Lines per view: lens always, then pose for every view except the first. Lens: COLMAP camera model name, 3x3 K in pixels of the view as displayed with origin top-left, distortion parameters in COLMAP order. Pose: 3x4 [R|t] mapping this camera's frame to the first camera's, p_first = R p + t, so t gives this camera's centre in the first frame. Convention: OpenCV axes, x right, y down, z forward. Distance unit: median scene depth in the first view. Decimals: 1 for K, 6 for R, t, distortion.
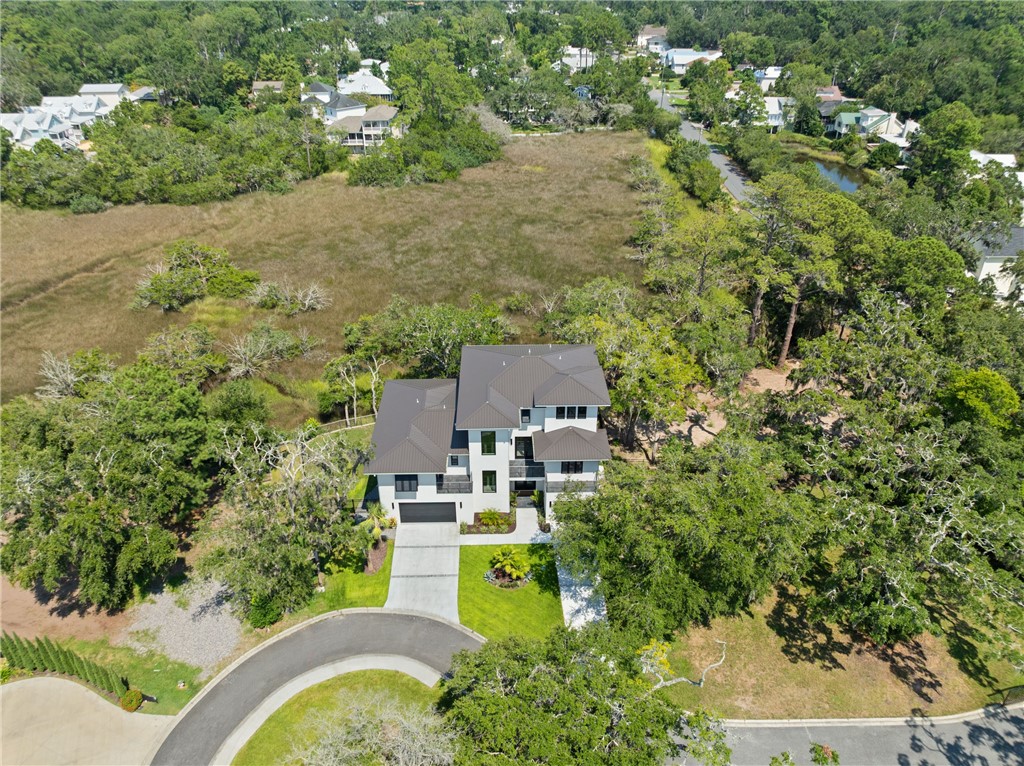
lens RADIAL K [[721.1, 0, 512.6], [0, 721.1, 383.3], [0, 0, 1]] dist [-0.035751, 0.005590]
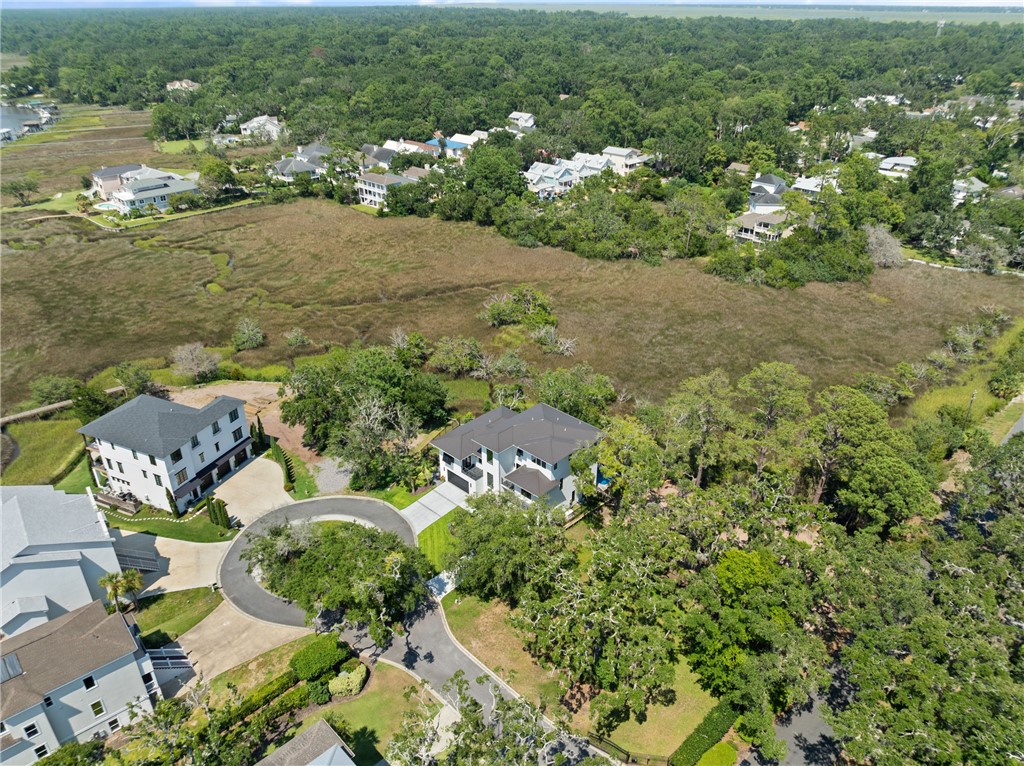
lens RADIAL K [[721.1, 0, 511.2], [0, 721.1, 383.2], [0, 0, 1]] dist [-0.035751, 0.005590]
pose [[0.702913, 0.333988, -0.627985, 0.392450], [-0.363654, 0.927532, 0.086256, -0.093175], [0.611285, 0.167739, 0.773431, -0.112348]]
